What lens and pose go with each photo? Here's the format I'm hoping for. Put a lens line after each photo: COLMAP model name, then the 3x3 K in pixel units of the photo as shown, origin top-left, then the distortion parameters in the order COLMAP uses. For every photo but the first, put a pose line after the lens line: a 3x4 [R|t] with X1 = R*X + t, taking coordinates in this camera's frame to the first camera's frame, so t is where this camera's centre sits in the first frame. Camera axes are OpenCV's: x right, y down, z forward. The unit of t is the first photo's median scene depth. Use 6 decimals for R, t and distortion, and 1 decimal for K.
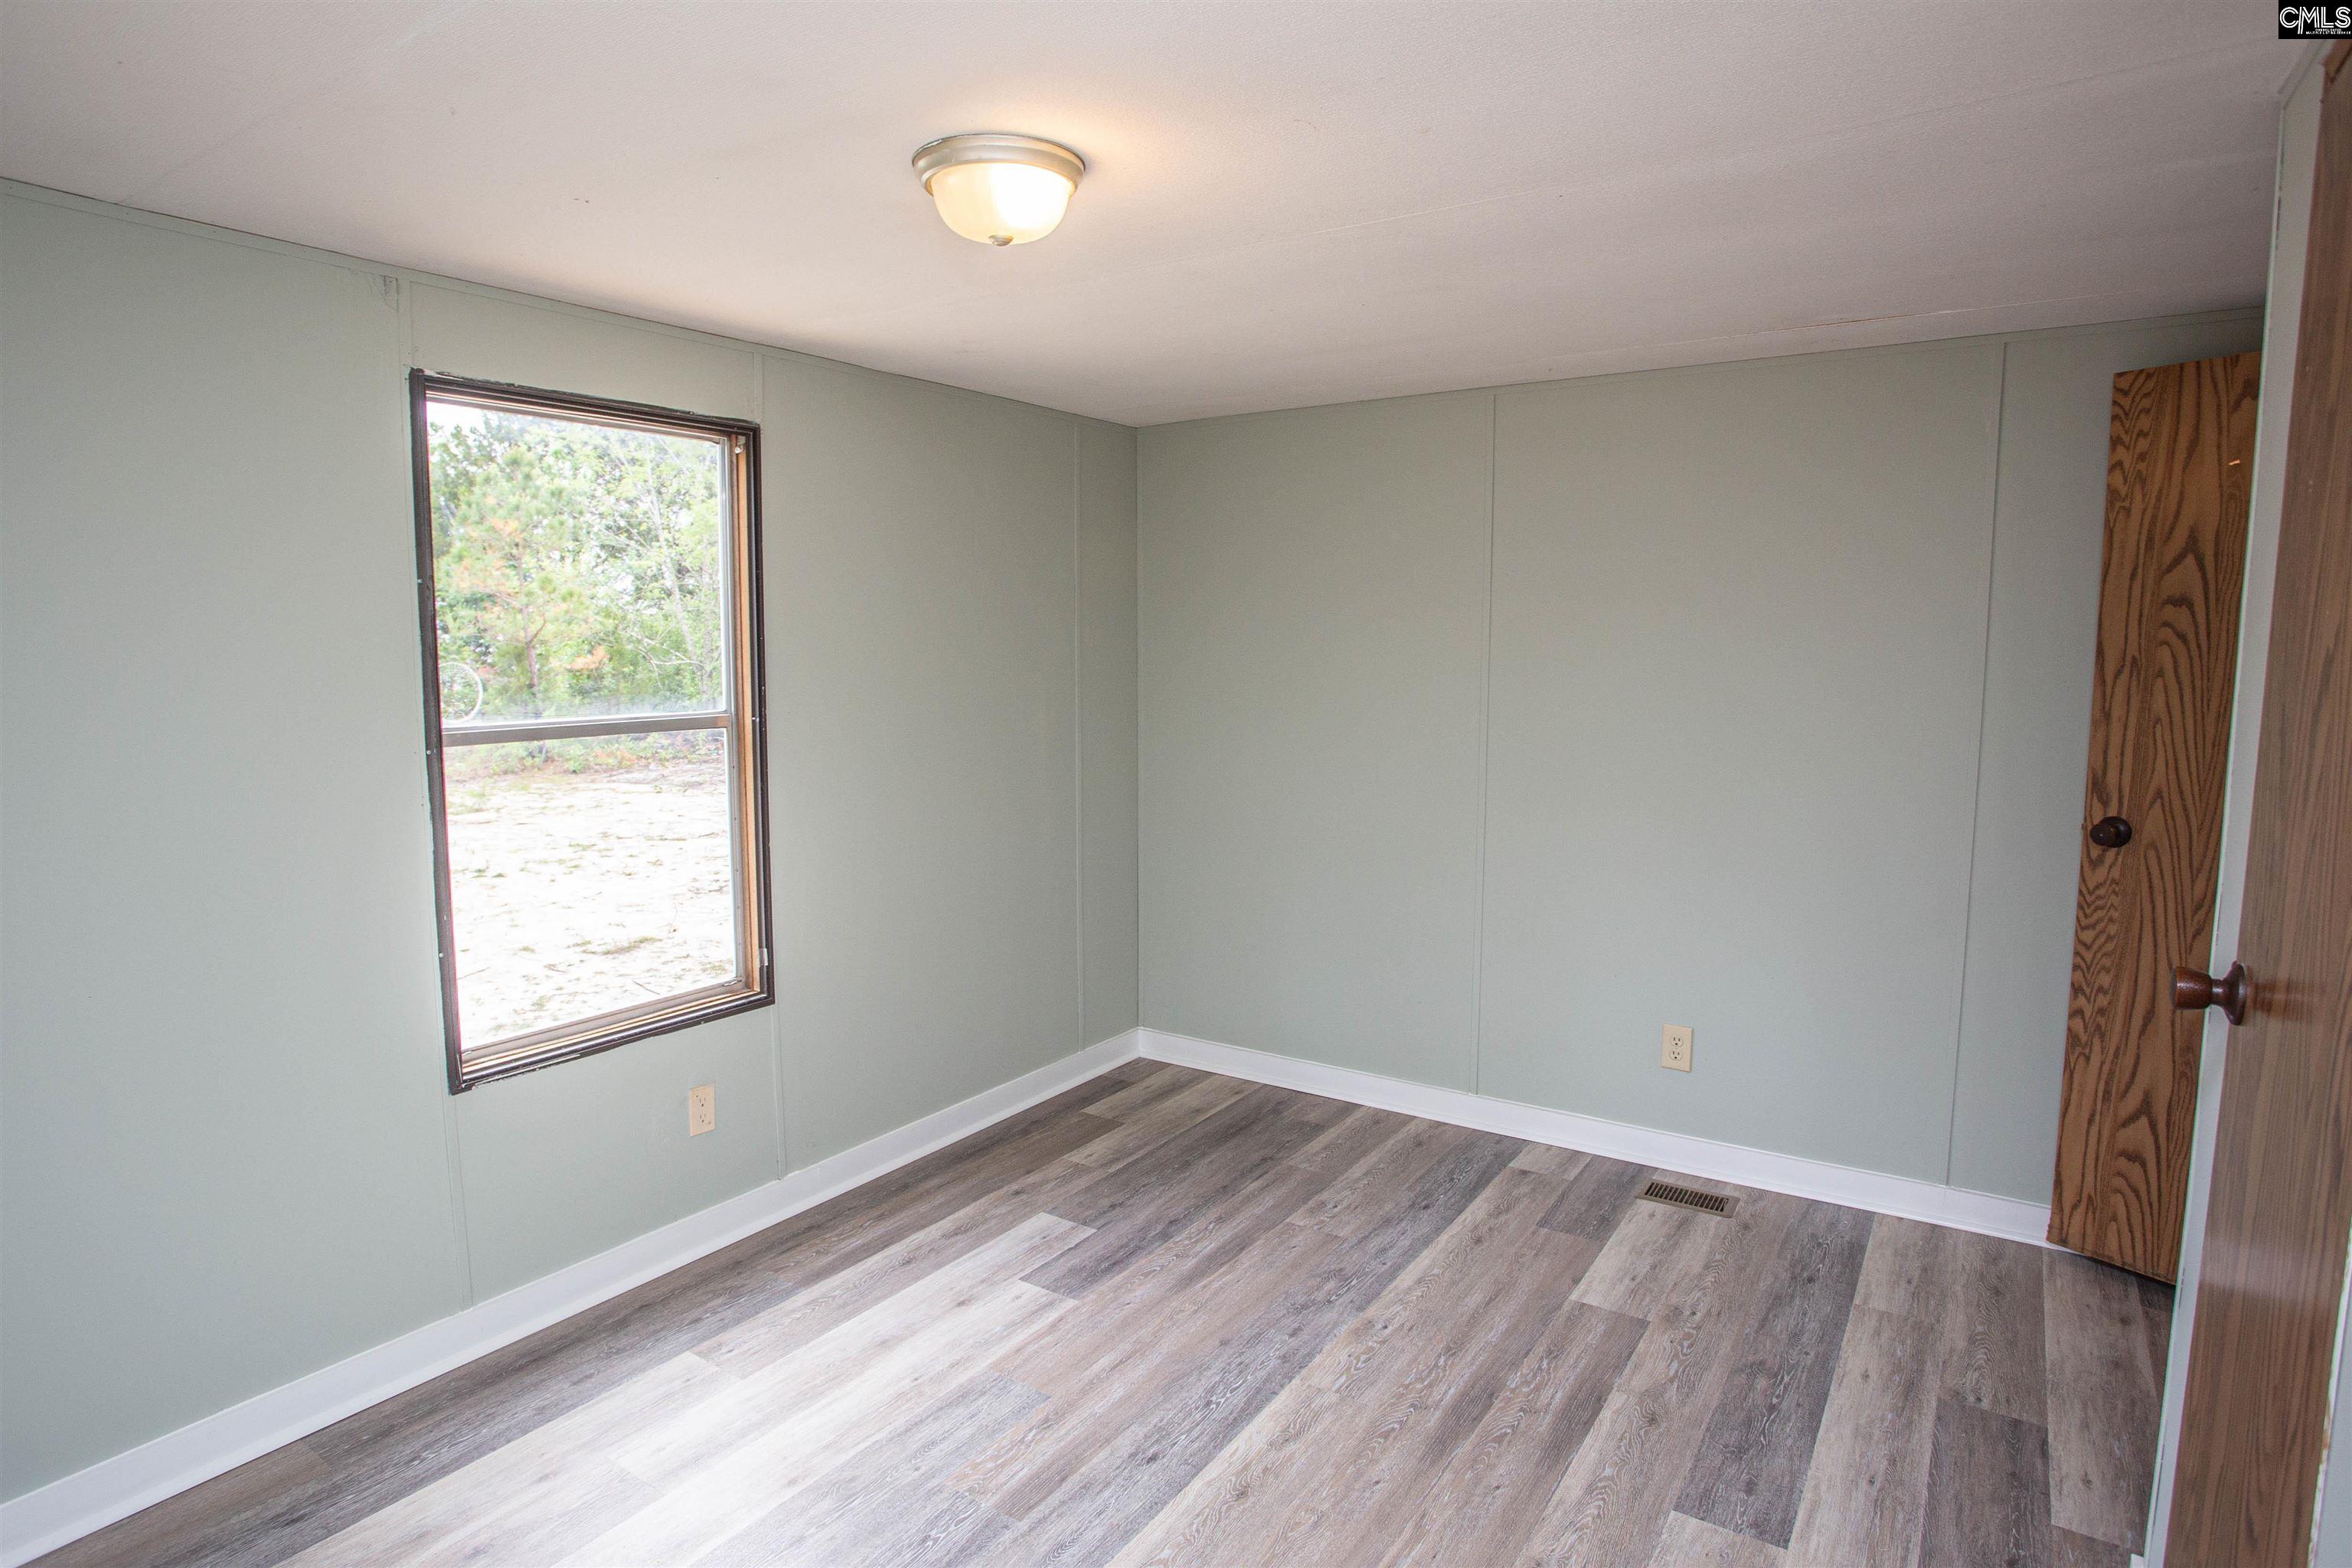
lens RADIAL K [[1262.2, 0, 1119.0], [0, 1262.2, 775.2], [0, 0, 1]] dist [-0.108752, 0.052201]
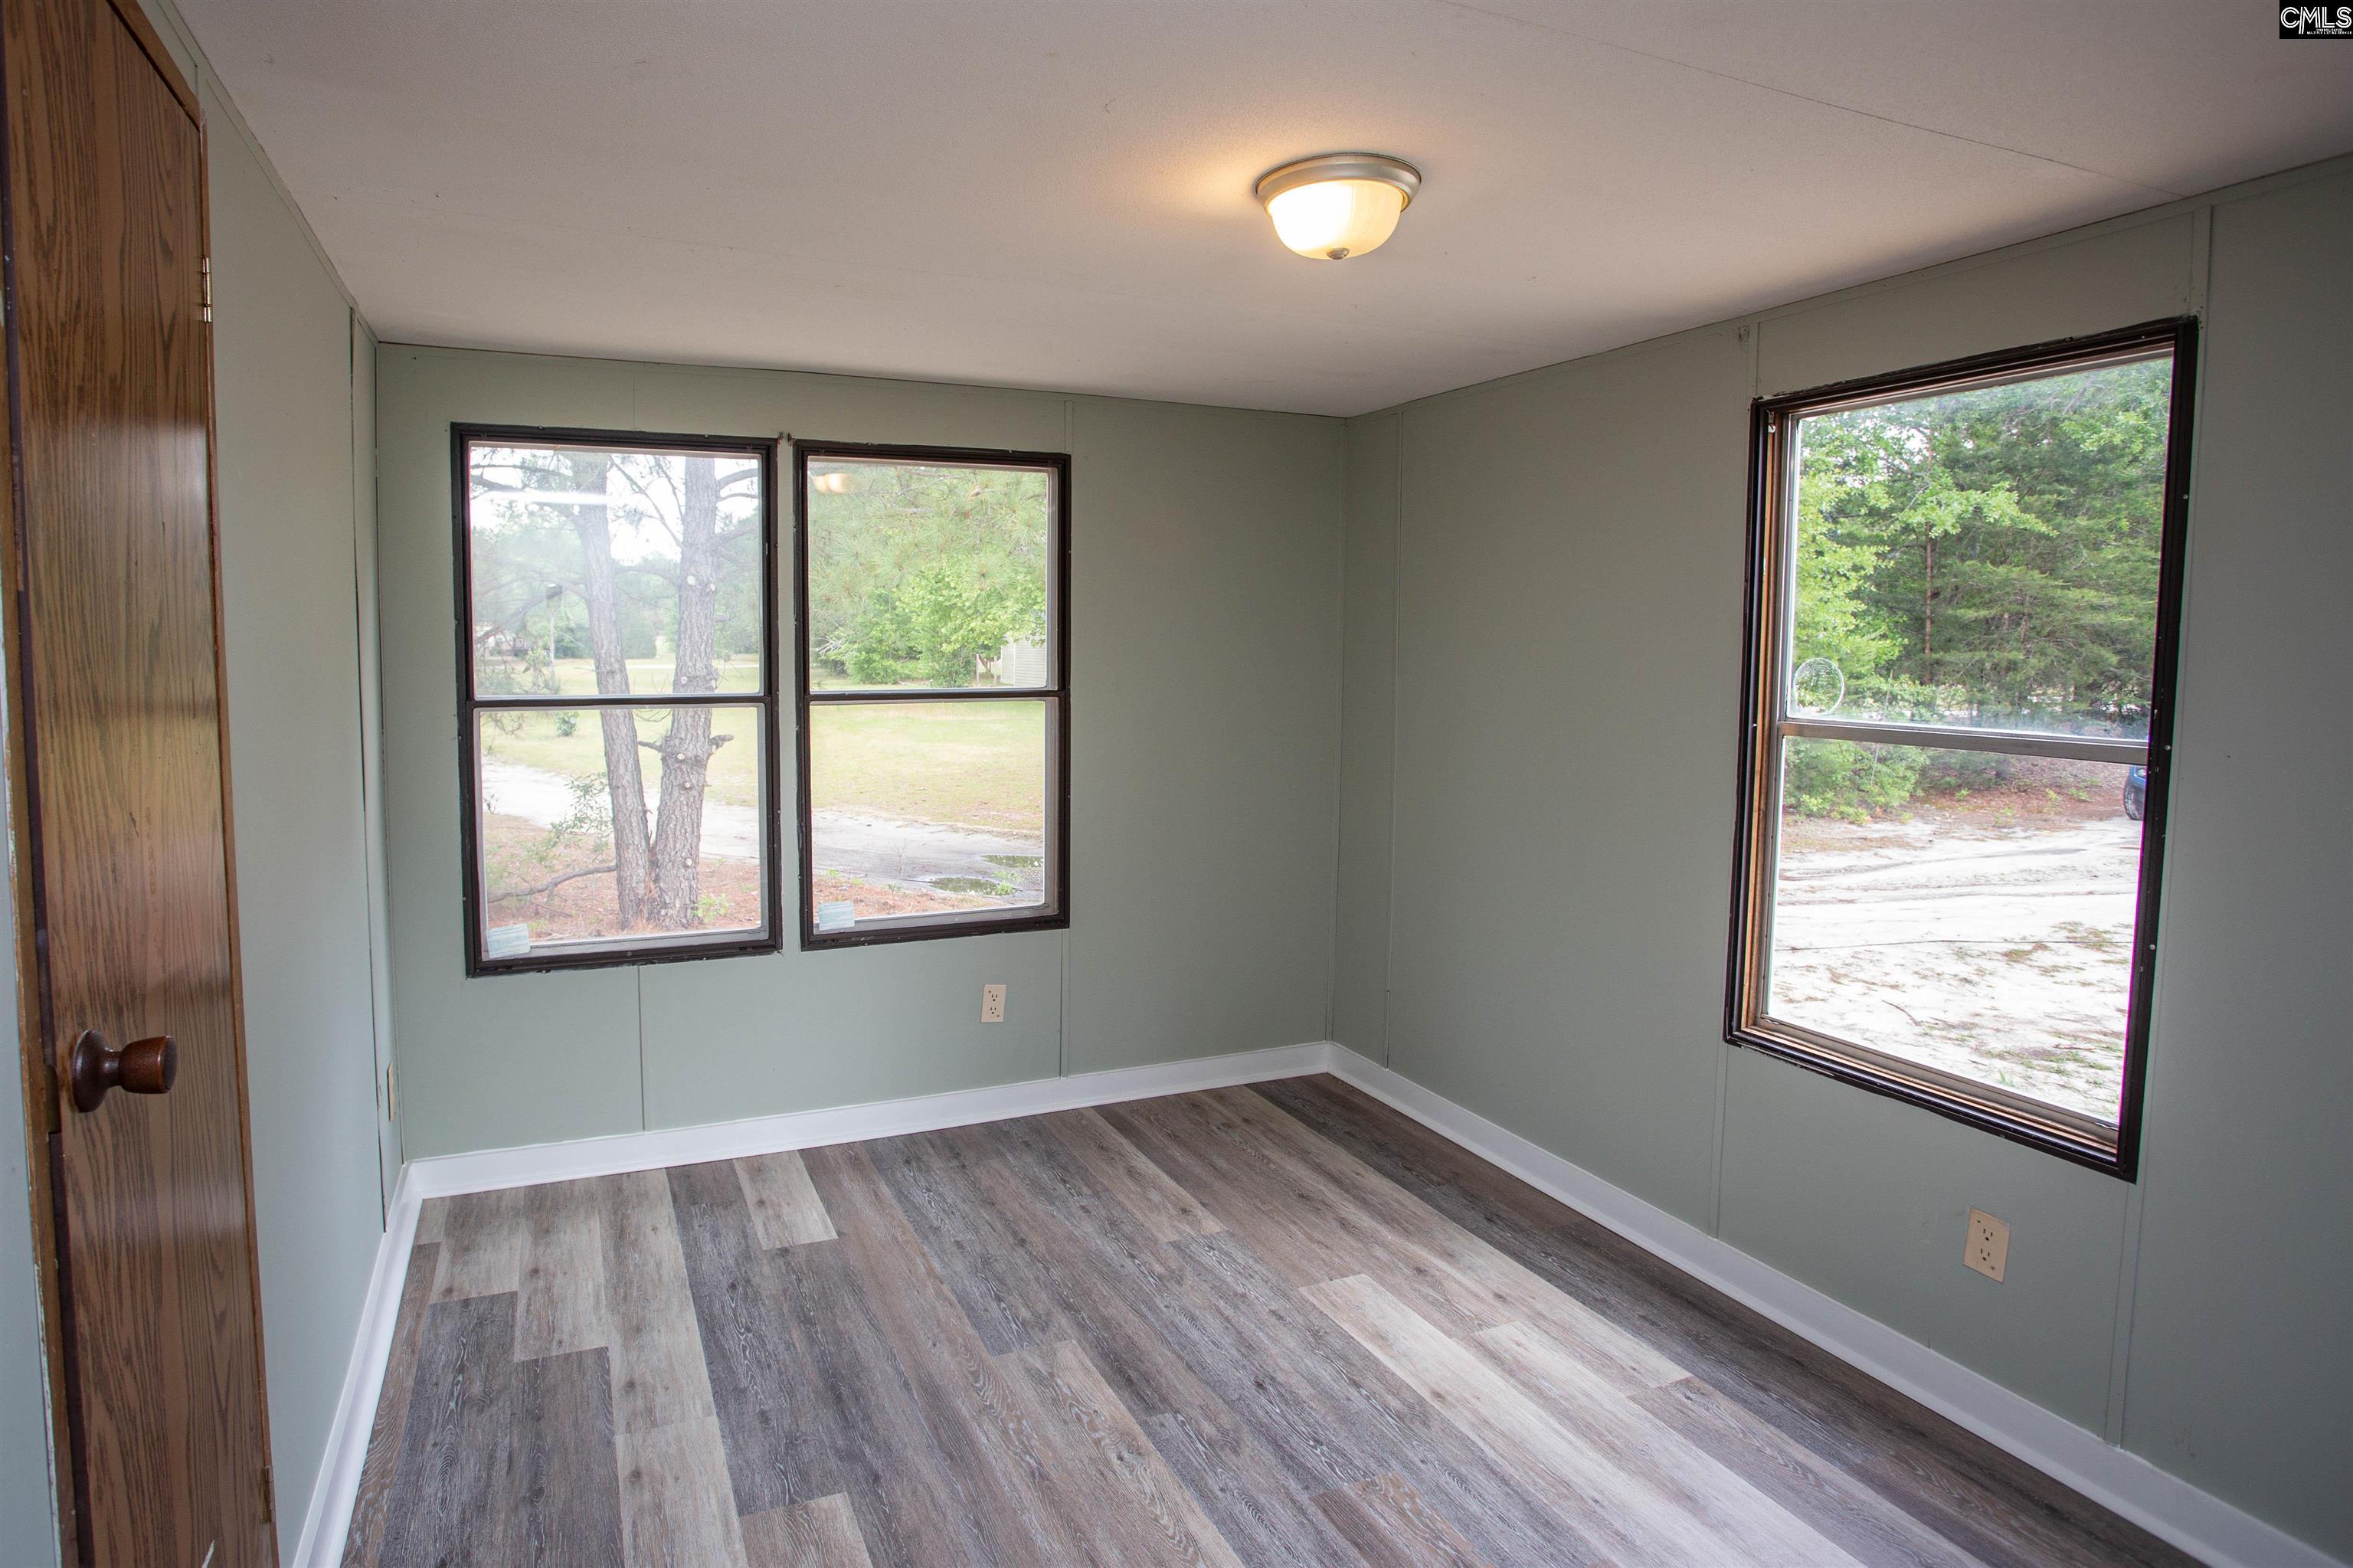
lens RADIAL K [[1262.8, 0, 1119.5], [0, 1262.8, 775.2], [0, 0, 1]] dist [-0.108752, 0.052201]
pose [[-0.511586, 0.090772, -0.854424, 0.584137], [-0.095452, 0.982245, 0.161503, -0.090716], [0.853914, 0.164179, -0.493839, 0.913825]]
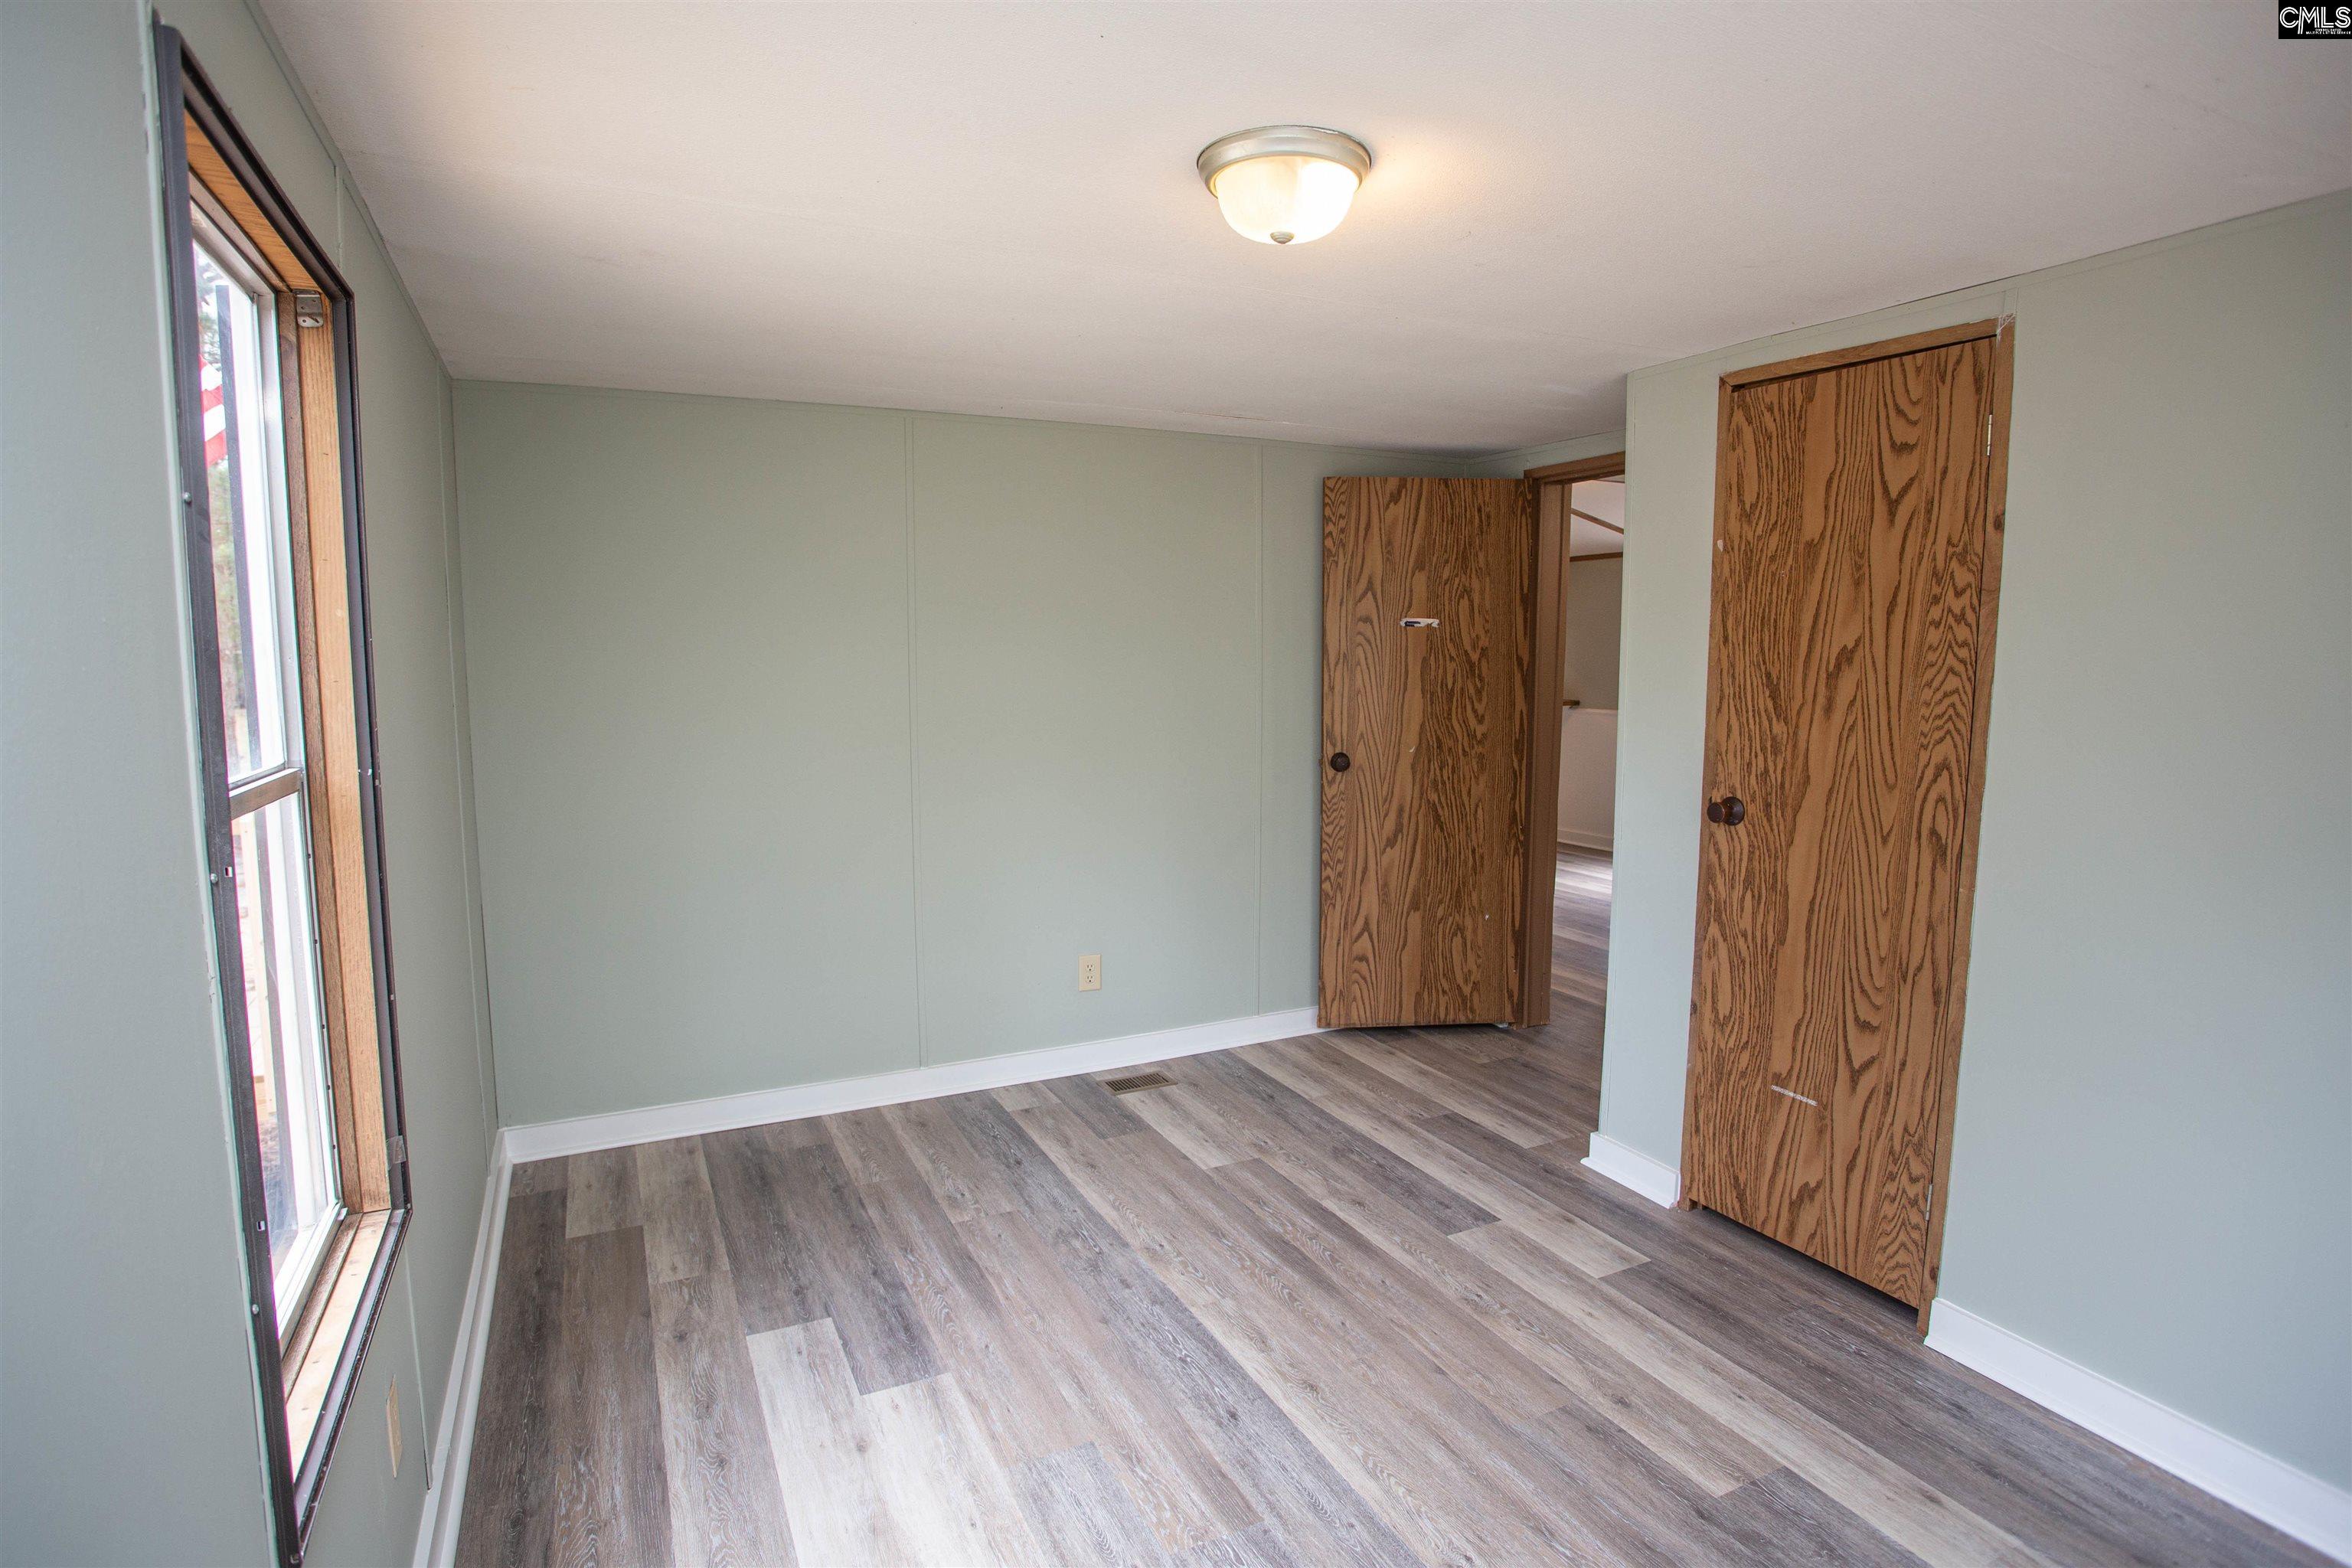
lens RADIAL K [[1179.8, 0, 1157.0], [0, 1179.8, 783.1], [0, 0, 1]] dist [-0.088196, 0.040027]
pose [[0.488087, -0.099419, 0.867114, -0.636829], [0.094521, 0.993669, 0.060725, -0.042389], [-0.867662, 0.052321, 0.494394, 0.416303]]
